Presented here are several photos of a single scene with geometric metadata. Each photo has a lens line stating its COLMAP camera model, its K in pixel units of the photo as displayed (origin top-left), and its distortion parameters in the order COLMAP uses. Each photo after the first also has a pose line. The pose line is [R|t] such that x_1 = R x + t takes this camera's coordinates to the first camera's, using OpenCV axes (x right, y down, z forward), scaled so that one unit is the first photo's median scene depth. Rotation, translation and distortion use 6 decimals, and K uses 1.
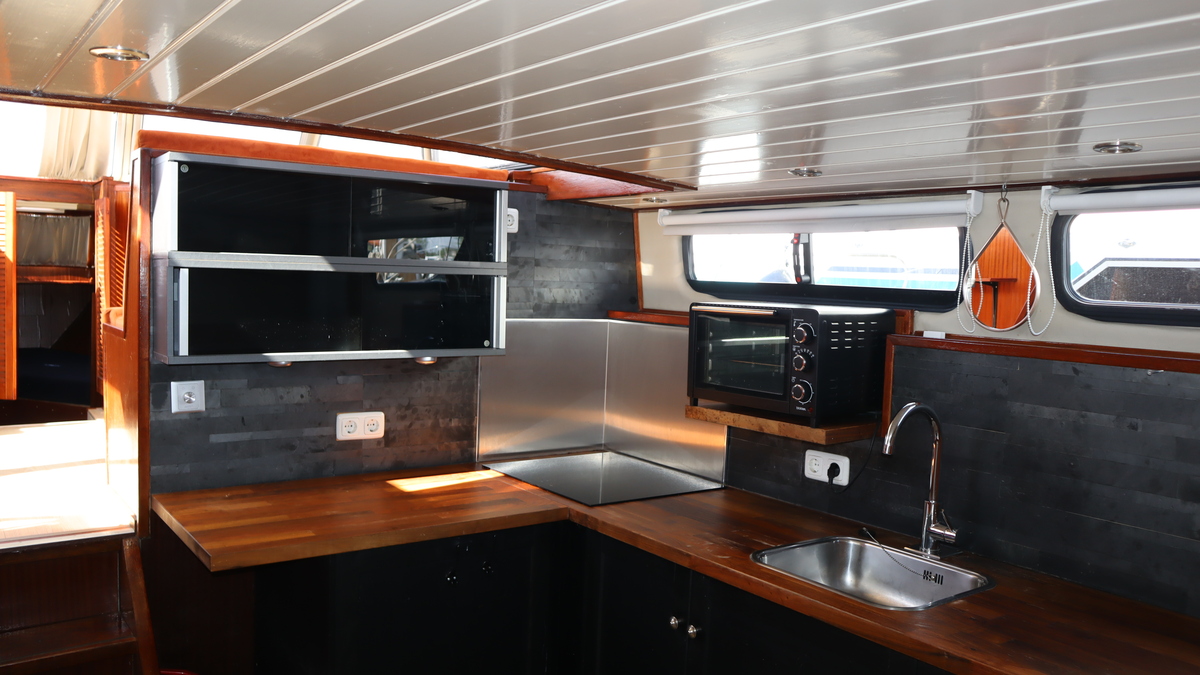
lens RADIAL K [[877.2, 0, 605.2], [0, 877.2, 333.7], [0, 0, 1]] dist [-0.127000, 0.098362]
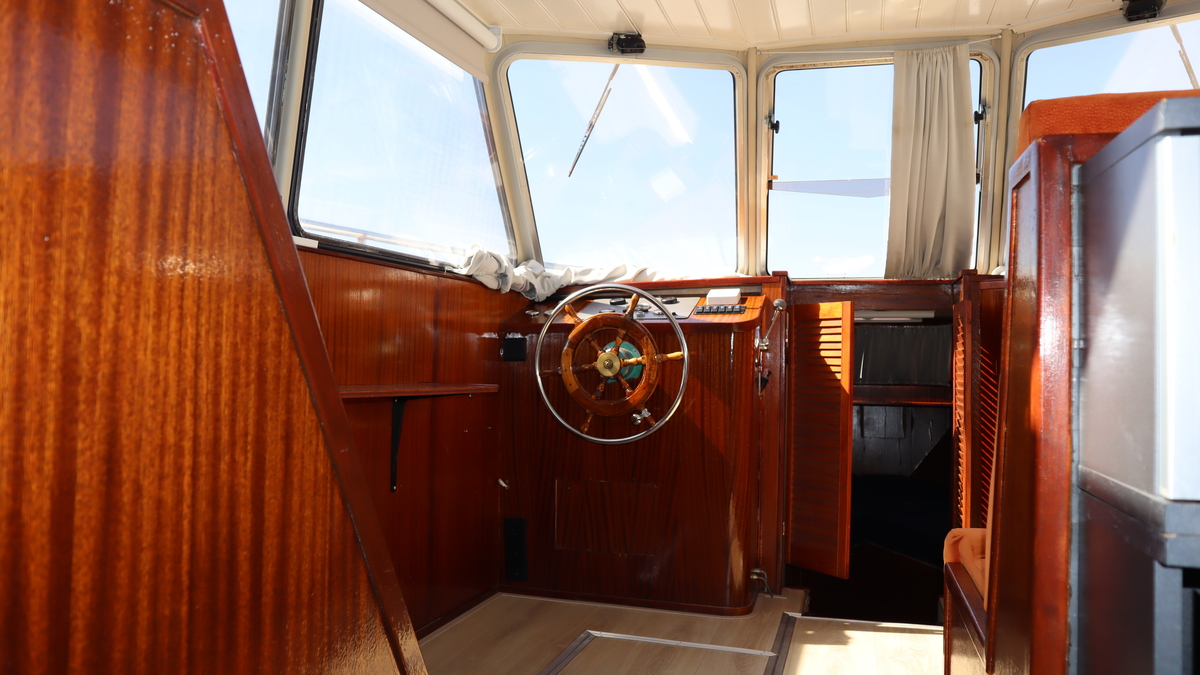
lens RADIAL K [[877.2, 0, 605.2], [0, 877.2, 333.7], [0, 0, 1]] dist [-0.127000, 0.098362]
pose [[0.592714, -0.043826, -0.804220, -0.189197], [-0.048646, 0.994747, -0.090062, -0.052170], [0.803943, 0.092503, 0.587469, 0.332259]]
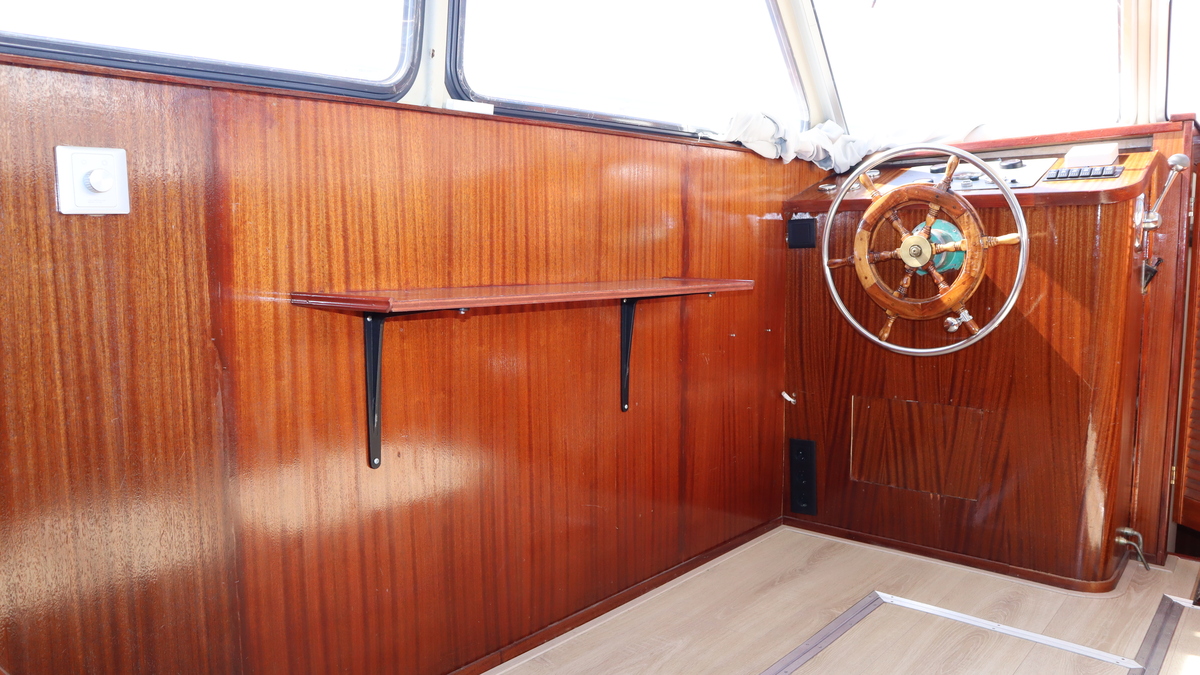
lens RADIAL K [[877.2, 0, 605.2], [0, 877.2, 333.7], [0, 0, 1]] dist [-0.127000, 0.098362]
pose [[0.211279, 0.073008, -0.974695, -0.271372], [-0.048973, 0.996745, 0.064044, -0.064473], [0.976198, 0.034202, 0.214166, 0.444178]]
